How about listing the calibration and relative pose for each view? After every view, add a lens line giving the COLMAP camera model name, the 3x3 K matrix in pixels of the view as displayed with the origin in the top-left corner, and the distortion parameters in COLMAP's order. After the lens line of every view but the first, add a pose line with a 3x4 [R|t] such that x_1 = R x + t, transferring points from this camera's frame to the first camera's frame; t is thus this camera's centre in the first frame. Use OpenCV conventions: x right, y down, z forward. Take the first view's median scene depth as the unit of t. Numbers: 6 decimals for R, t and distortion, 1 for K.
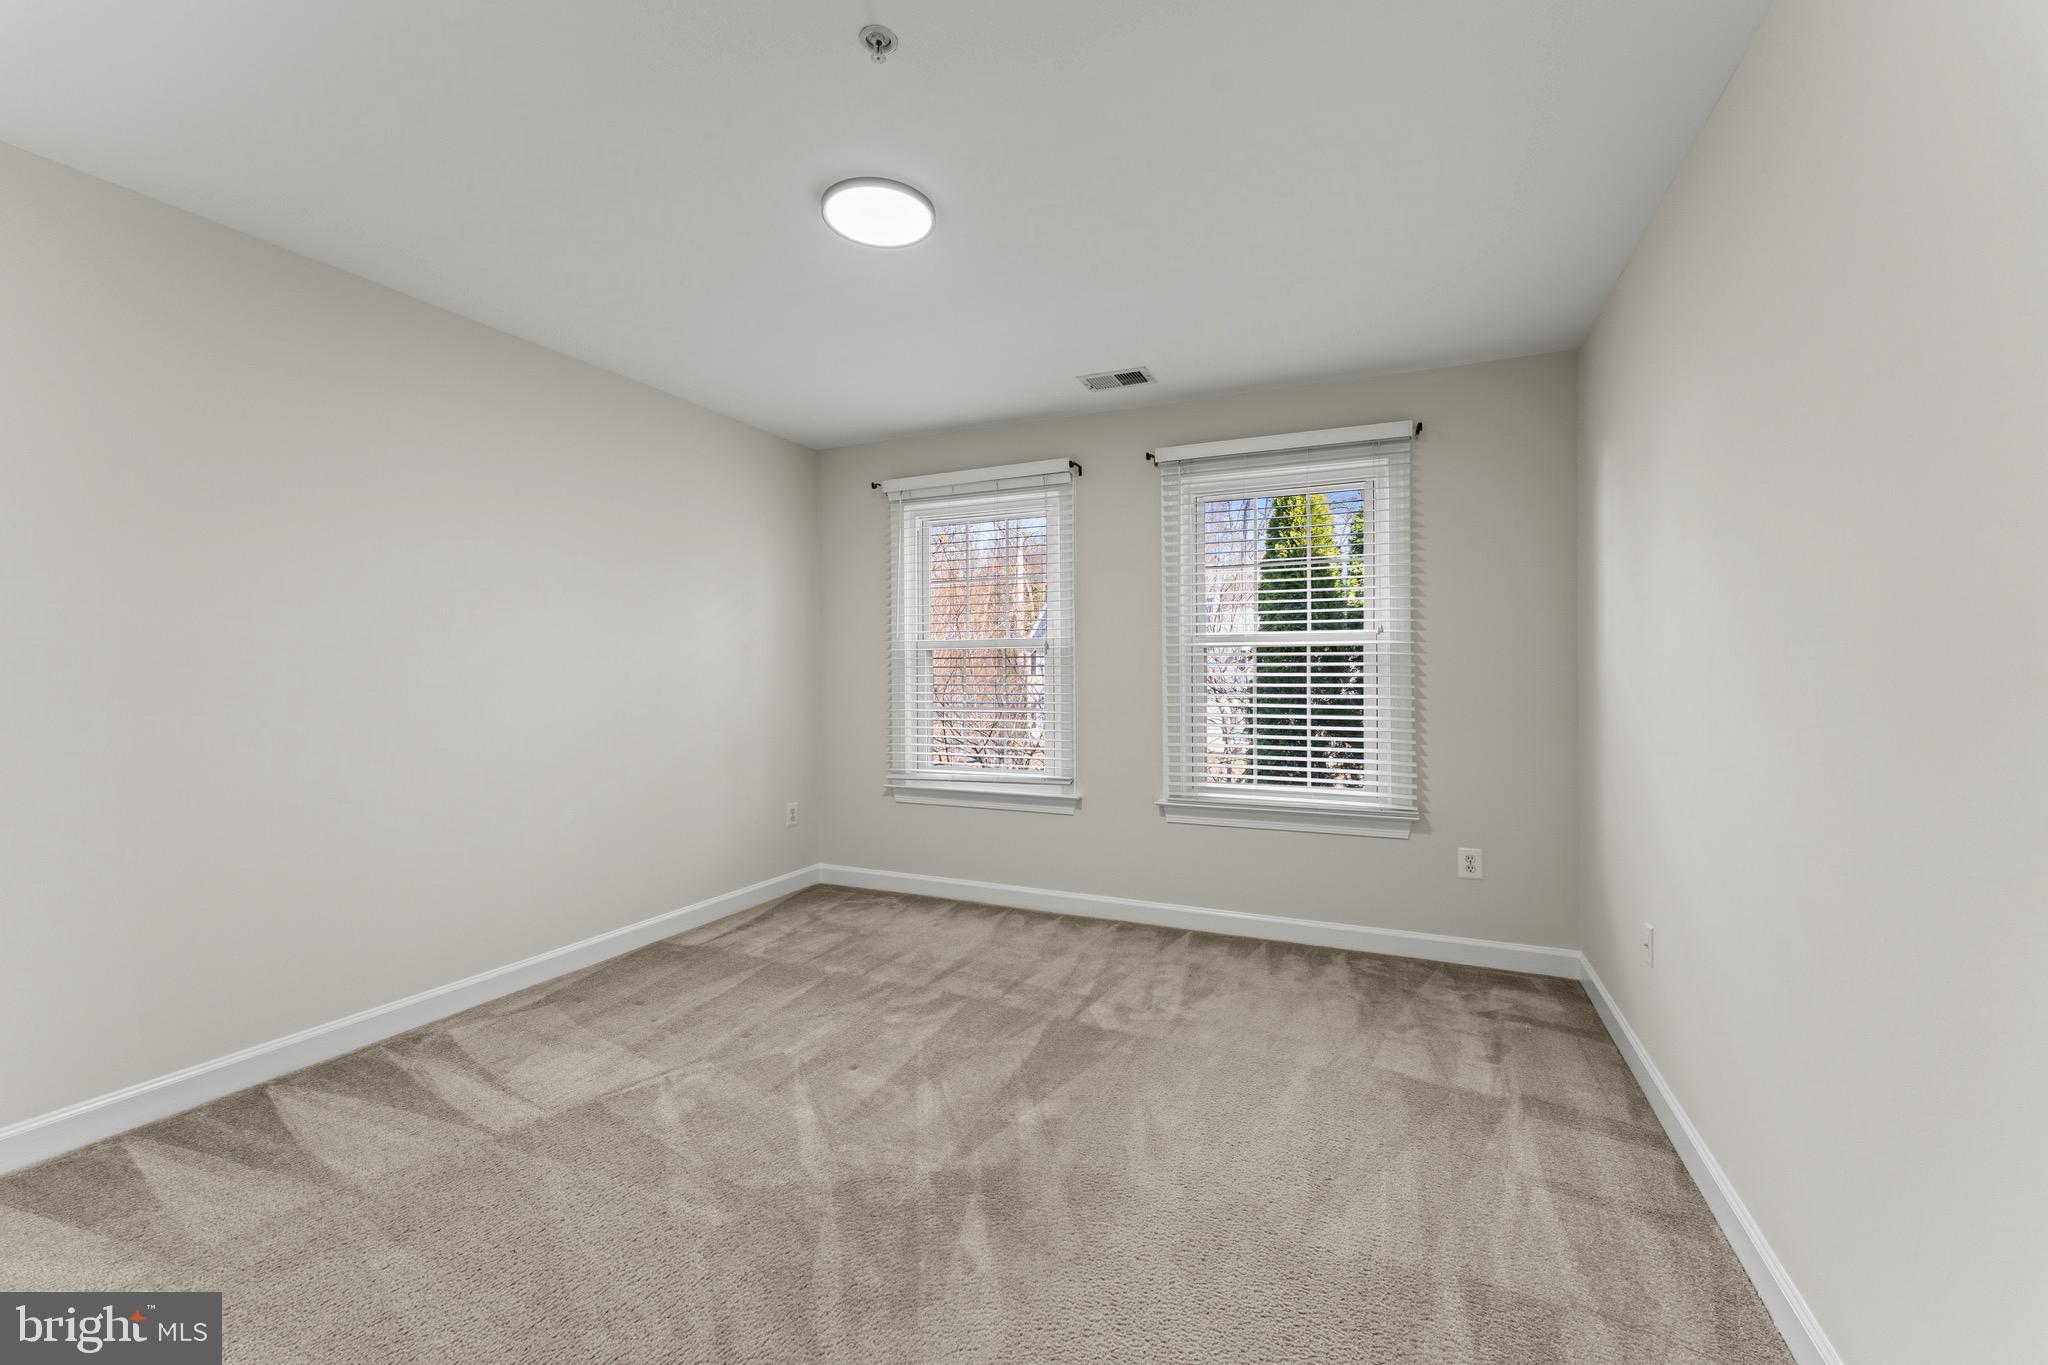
lens RADIAL K [[815.9, 0, 1019.4], [0, 815.9, 672.6], [0, 0, 1]] dist [0.002772, -0.001070]
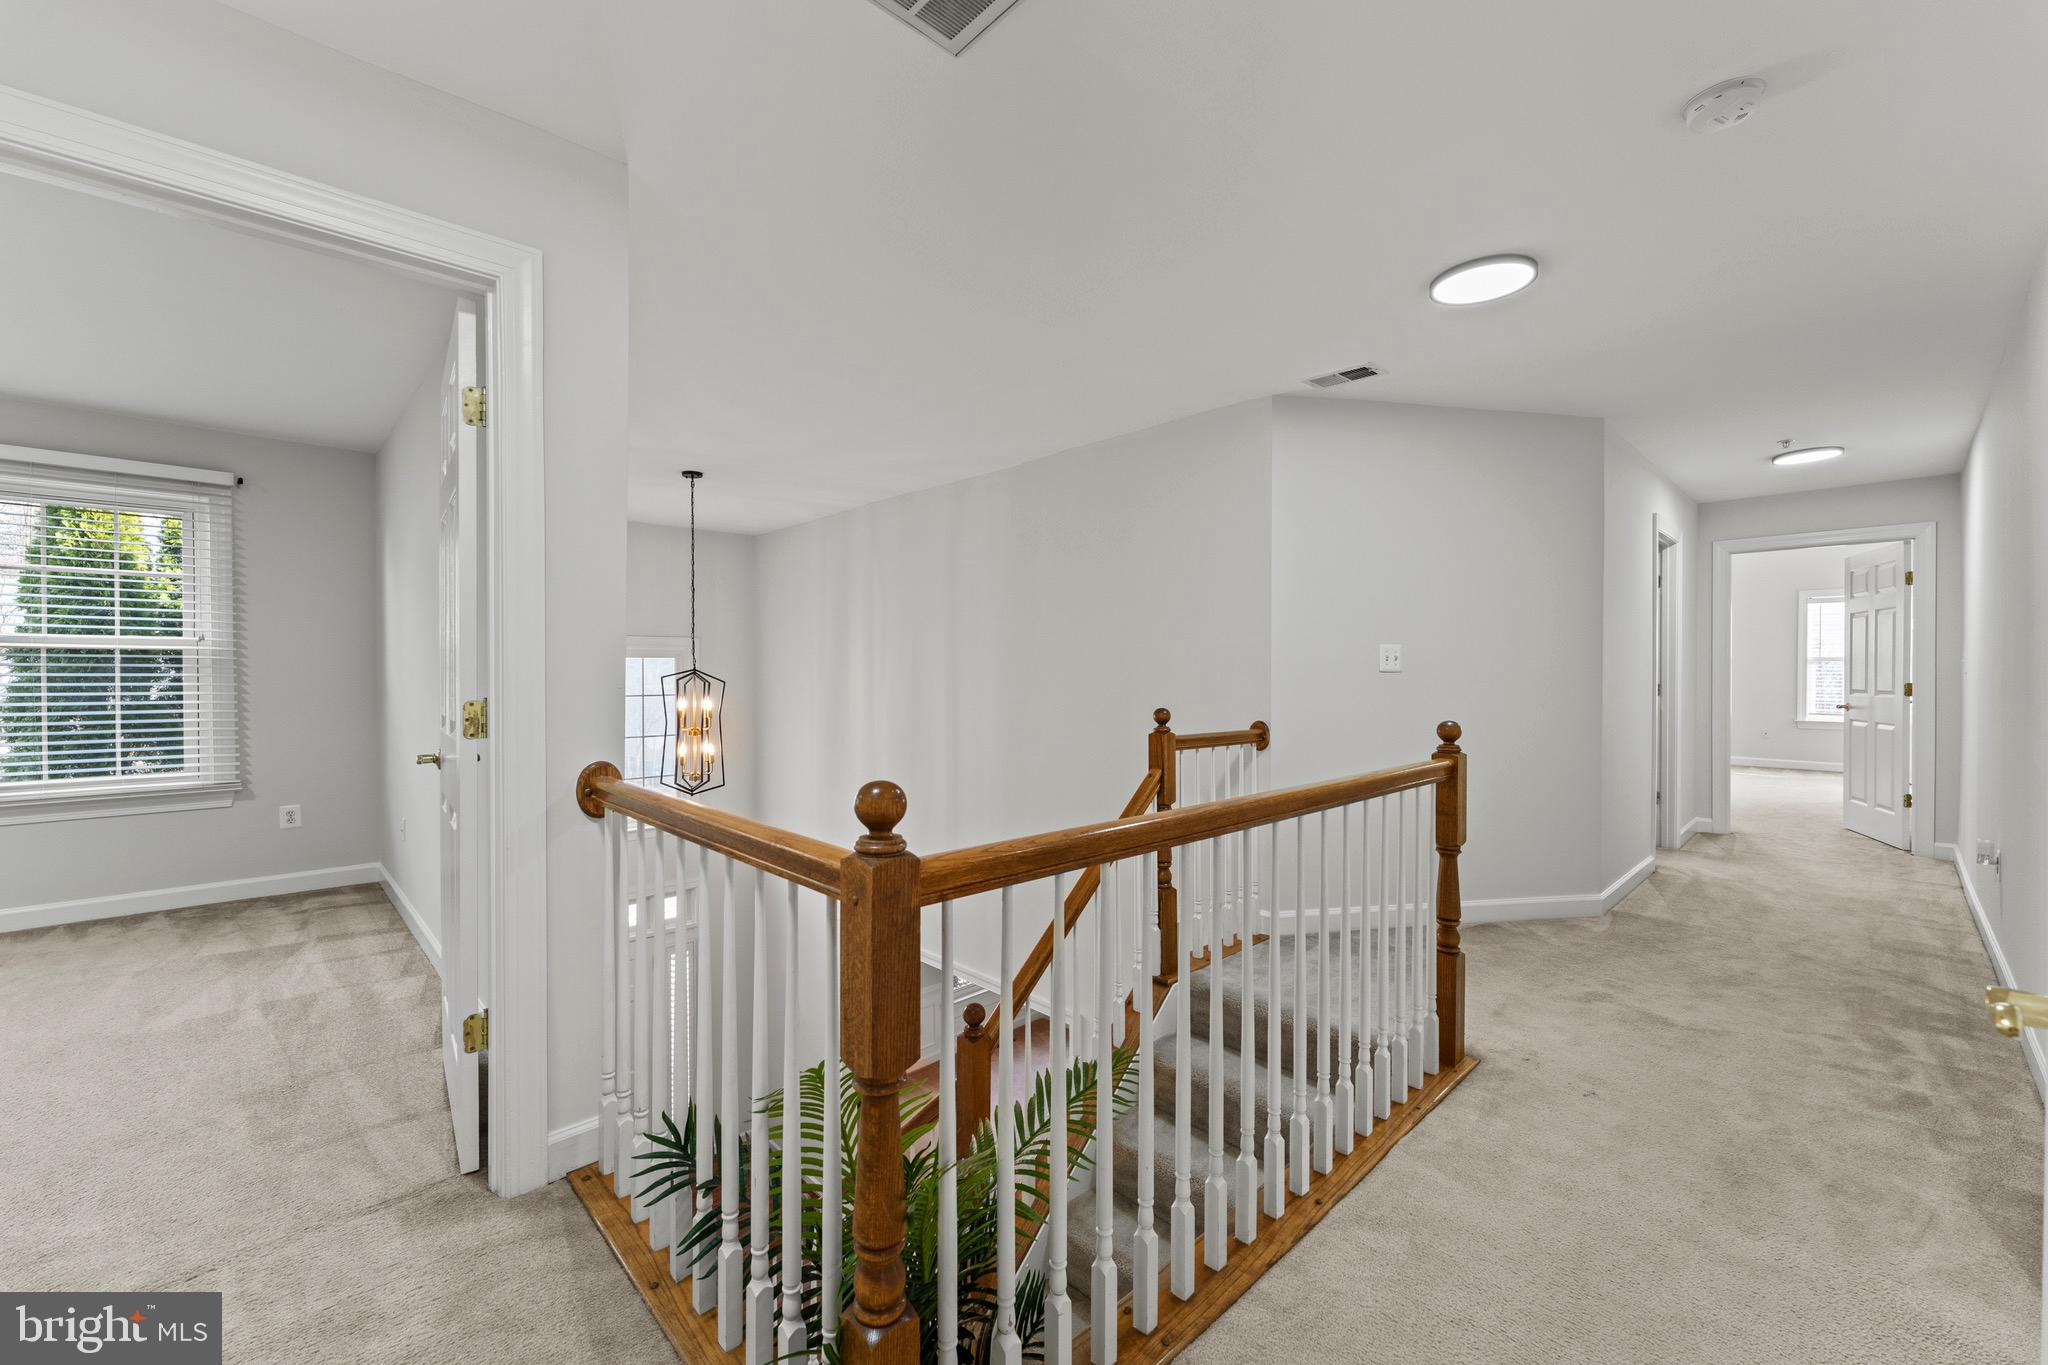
lens RADIAL K [[815.9, 0, 1030.4], [0, 815.9, 673.8], [0, 0, 1]] dist [0.002772, -0.001070]
pose [[0.356066, -0.001452, 0.934460, -0.256135], [0.005192, 0.999986, -0.000424, 0.007717], [-0.934446, 0.005002, 0.356069, -0.587784]]
